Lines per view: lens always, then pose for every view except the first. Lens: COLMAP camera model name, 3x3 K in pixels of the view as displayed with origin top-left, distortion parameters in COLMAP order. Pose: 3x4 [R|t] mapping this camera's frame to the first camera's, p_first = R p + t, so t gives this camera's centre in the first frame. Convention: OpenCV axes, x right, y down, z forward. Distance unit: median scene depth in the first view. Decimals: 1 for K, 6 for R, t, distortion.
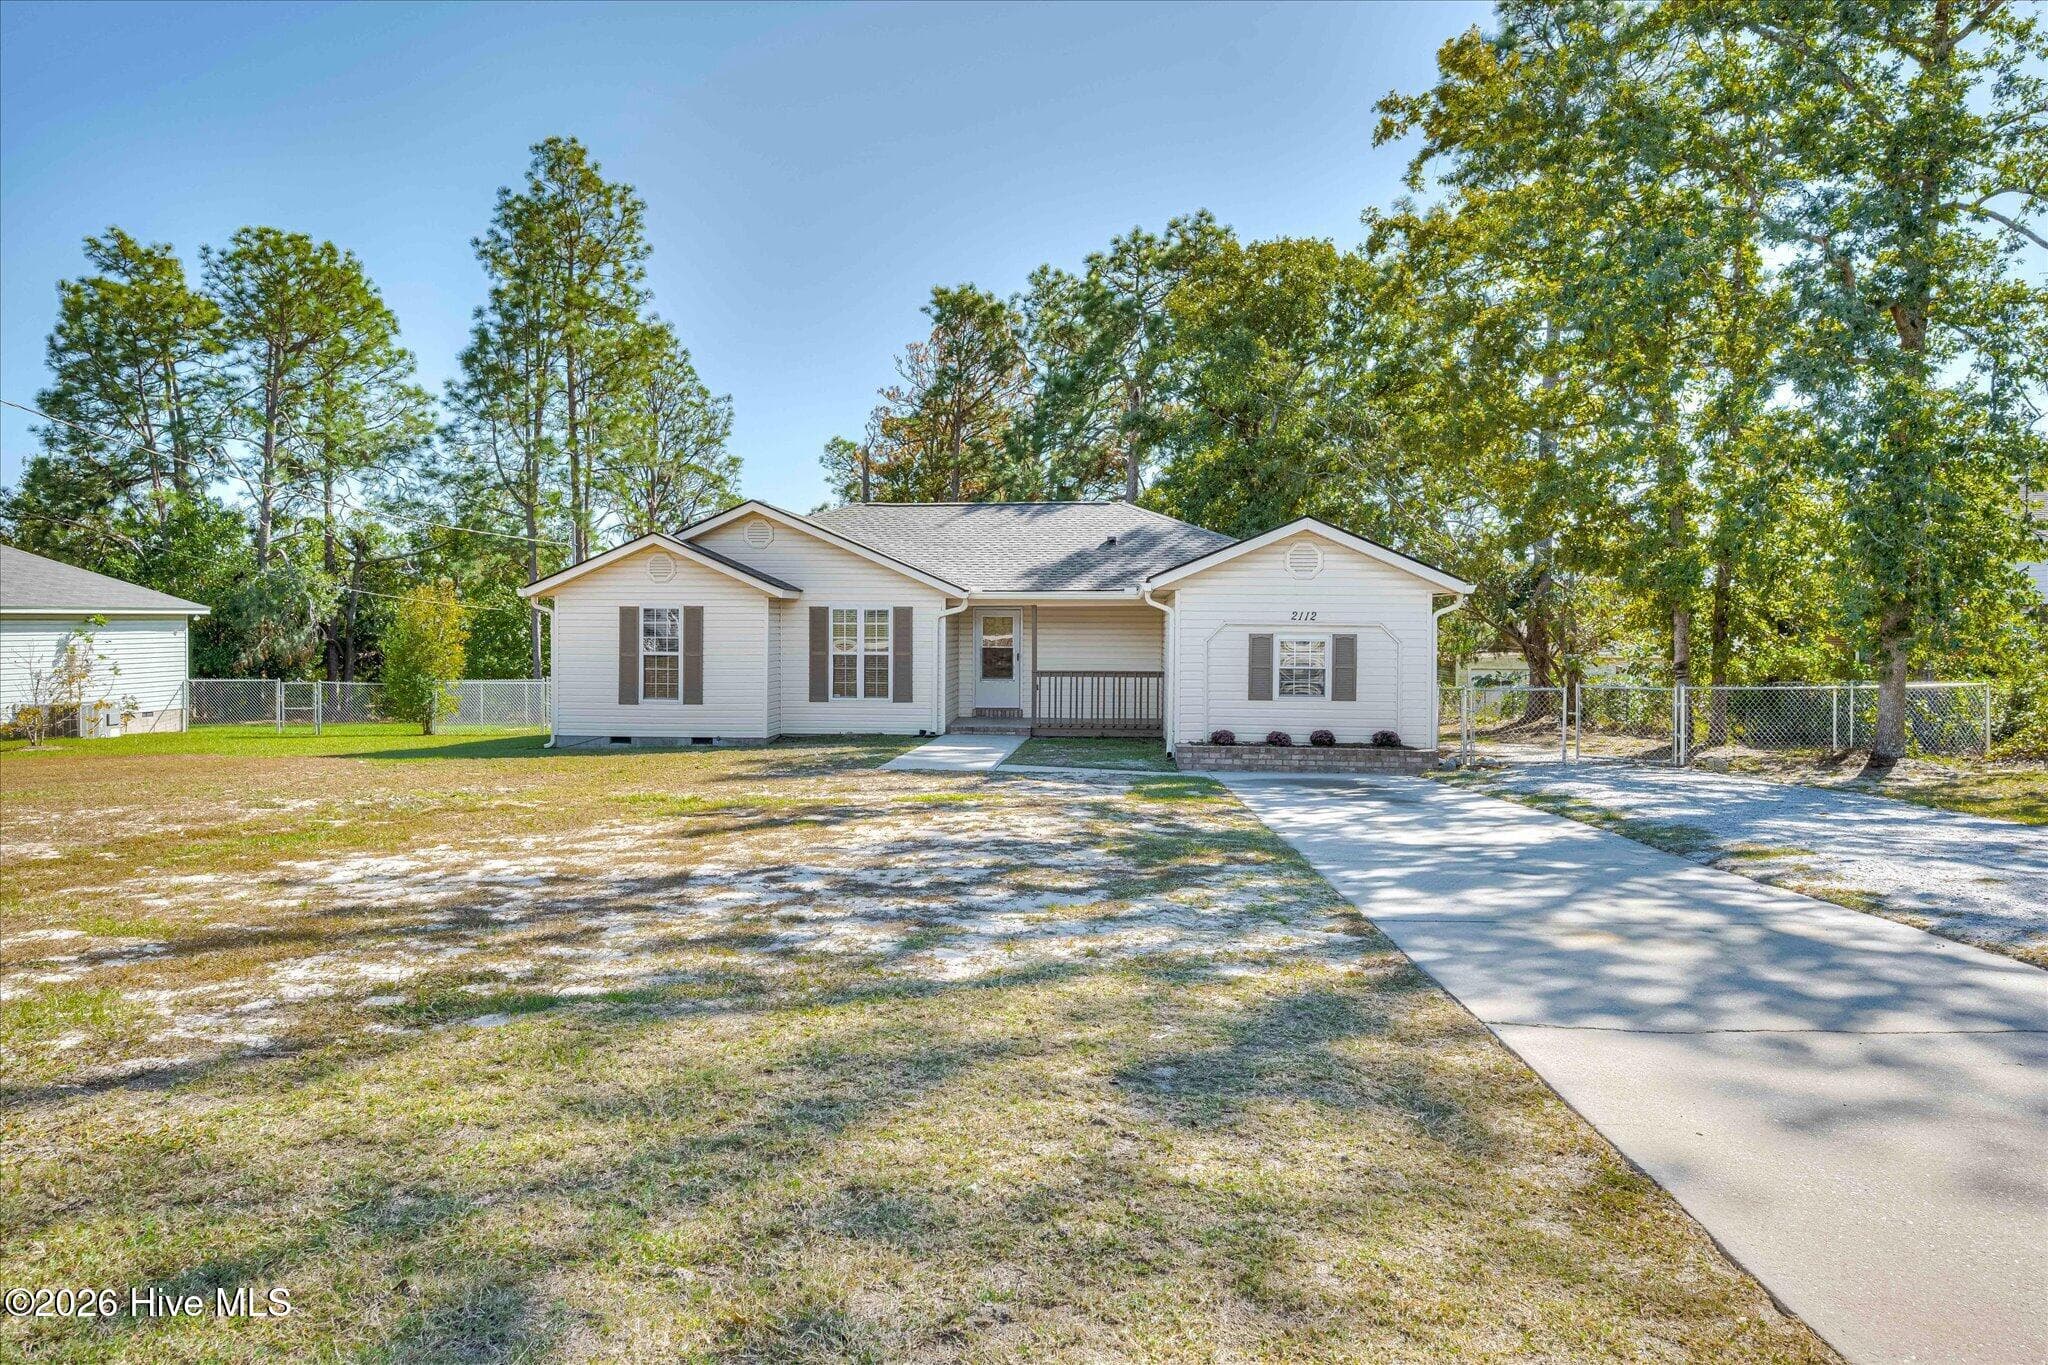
lens RADIAL K [[1293.4, 0, 1024.0], [0, 1293.4, 682.5], [0, 0, 1]] dist [-0.002580, -0.001483]
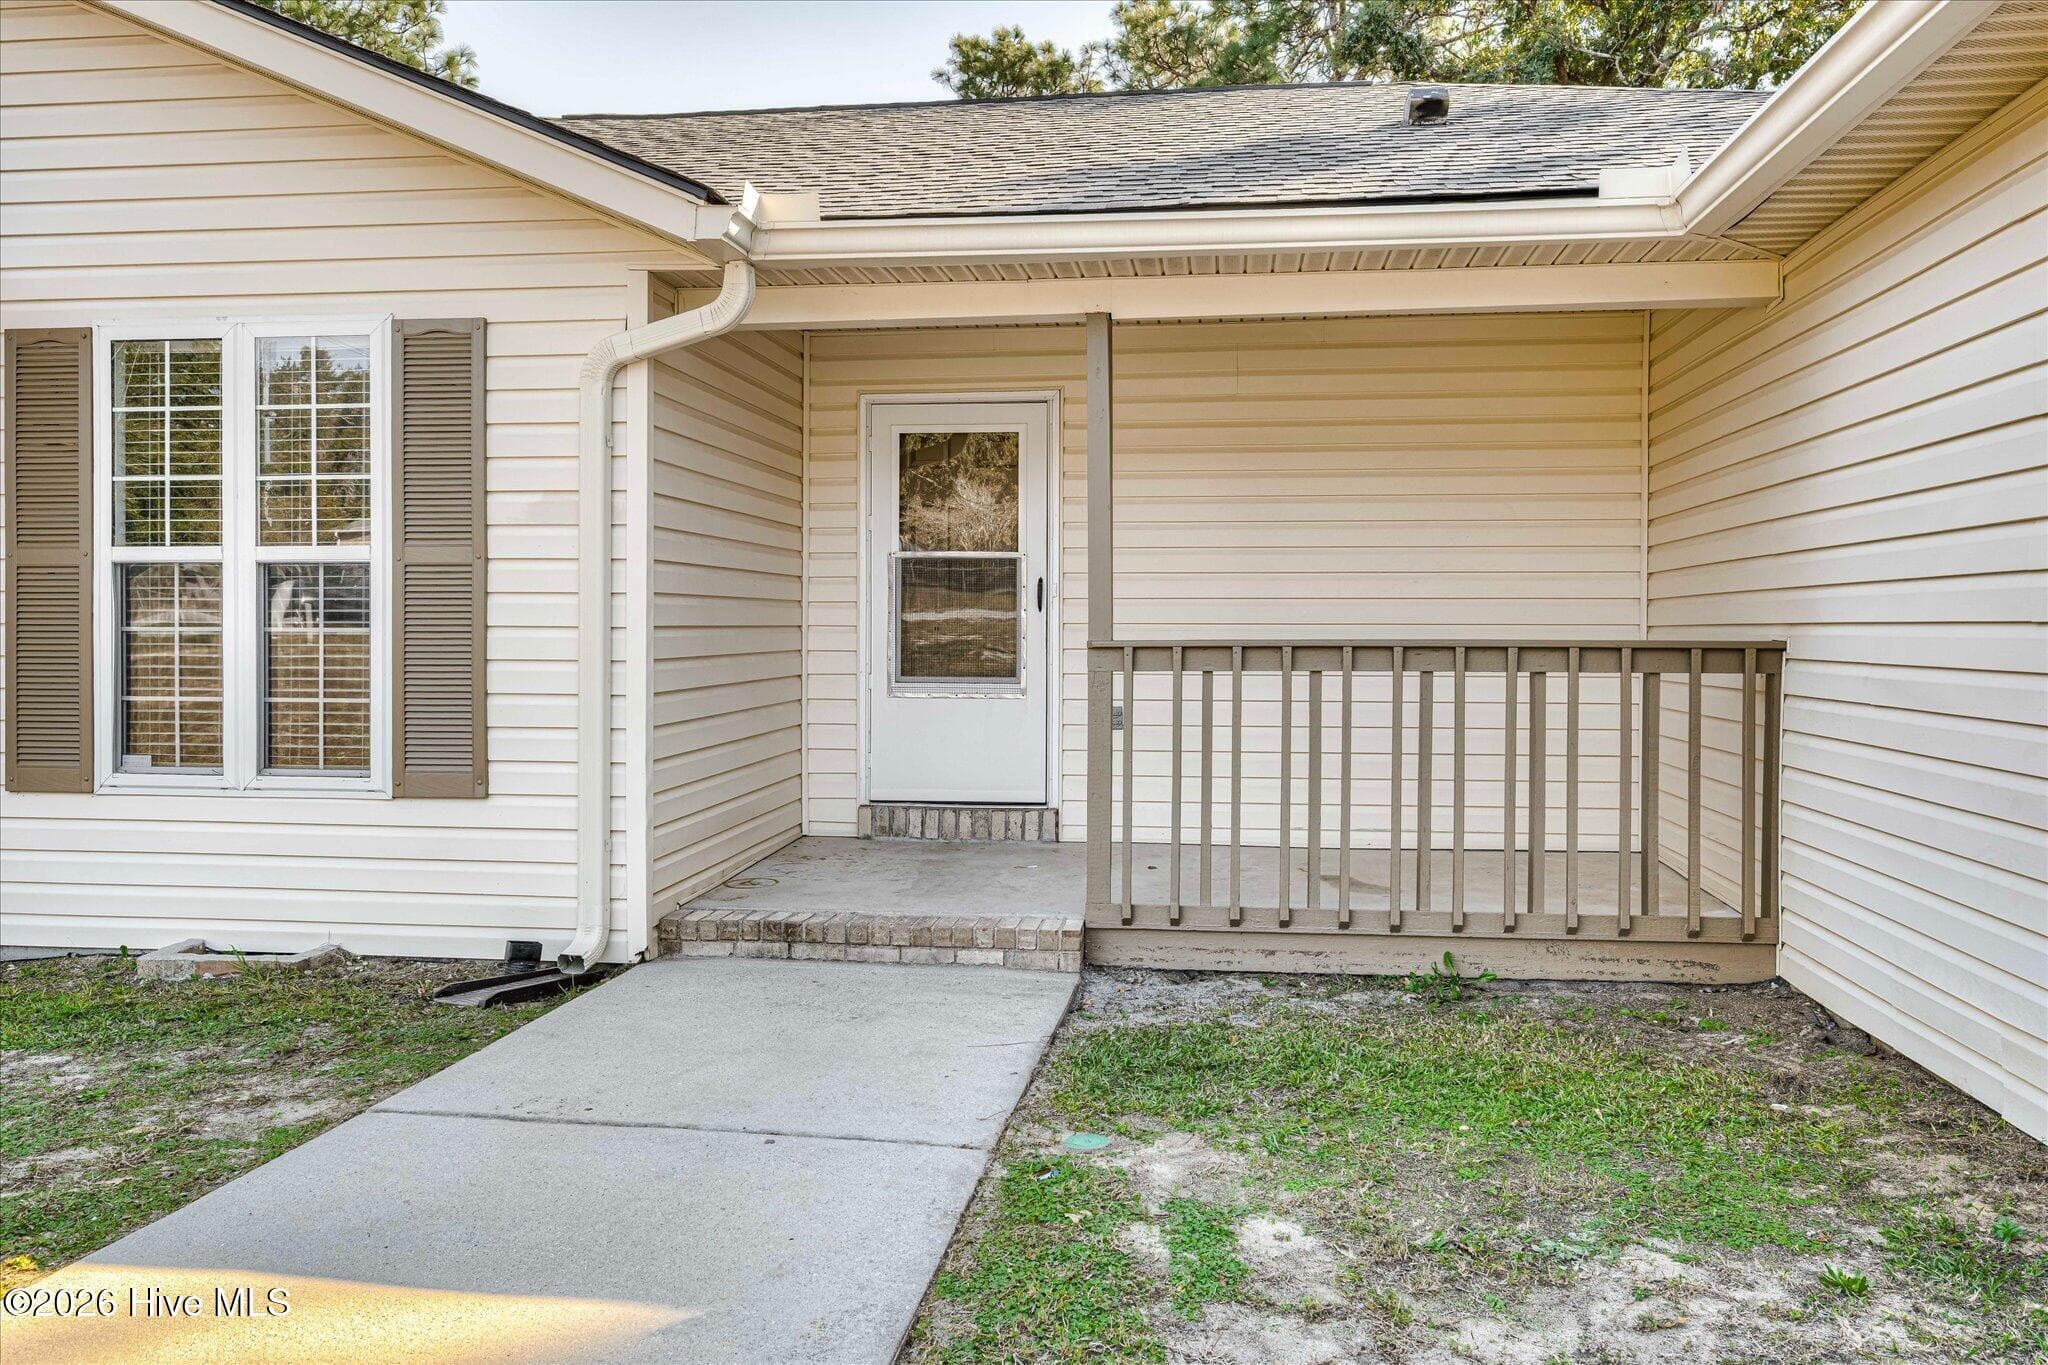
lens RADIAL K [[1526.8, 0, 1023.7], [0, 1526.8, 692.0], [0, 0, 1]] dist [-0.002238, 0.001254]
pose [[0.998258, 0.000228, -0.058995, 0.005015], [-0.000317, 0.999999, -0.001490, -0.000333], [0.058994, 0.001506, 0.998257, 0.377210]]
